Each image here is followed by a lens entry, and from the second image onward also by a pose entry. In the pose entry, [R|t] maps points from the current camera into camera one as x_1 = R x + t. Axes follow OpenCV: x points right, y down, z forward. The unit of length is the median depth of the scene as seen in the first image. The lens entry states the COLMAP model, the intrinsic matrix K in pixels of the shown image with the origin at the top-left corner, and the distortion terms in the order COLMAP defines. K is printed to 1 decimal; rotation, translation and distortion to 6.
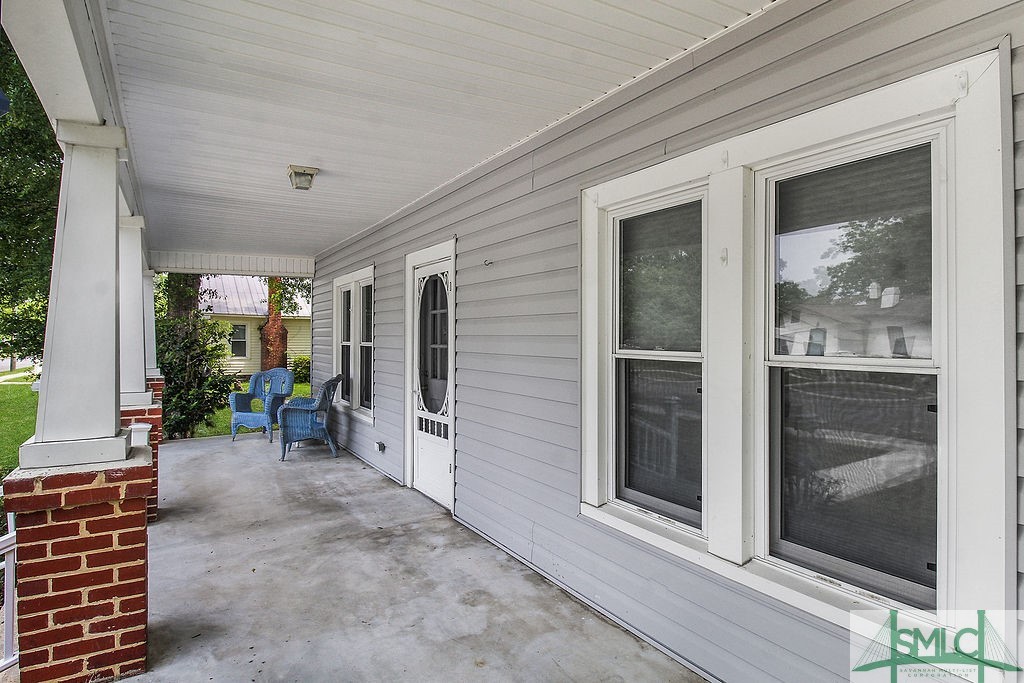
lens RADIAL K [[541.7, 0, 512.9], [0, 541.7, 339.0], [0, 0, 1]] dist [0.004429, -0.004117]
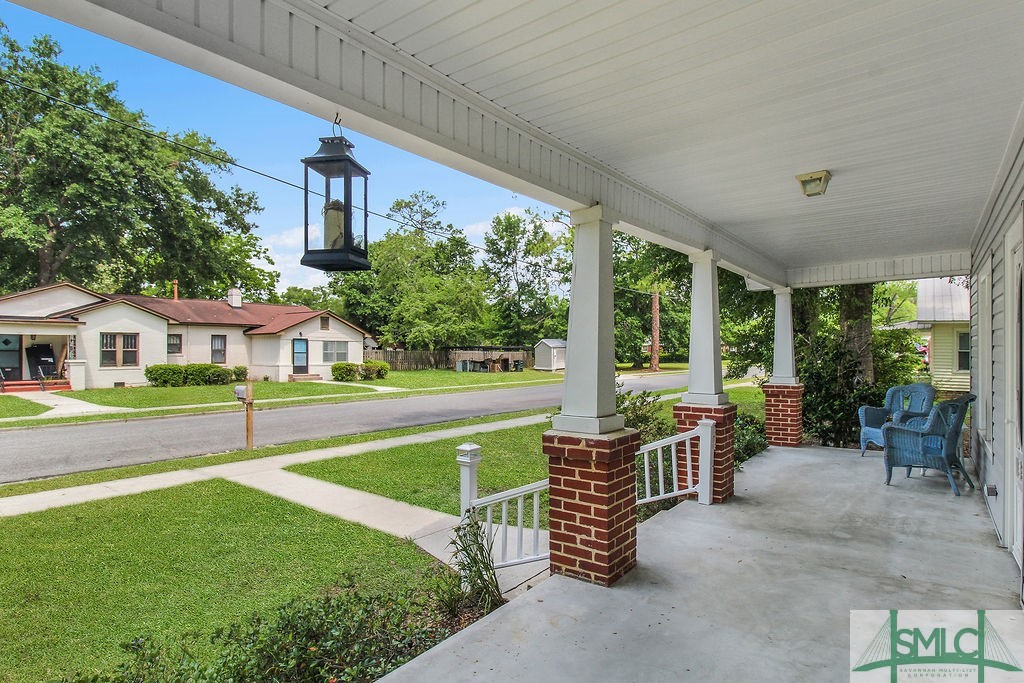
lens RADIAL K [[541.7, 0, 509.7], [0, 541.7, 348.8], [0, 0, 1]] dist [0.004429, -0.004117]
pose [[0.394078, -0.005266, -0.919062, 0.333790], [0.002791, 0.999986, -0.004533, 0.000540], [0.919073, -0.000779, 0.394087, 0.135024]]
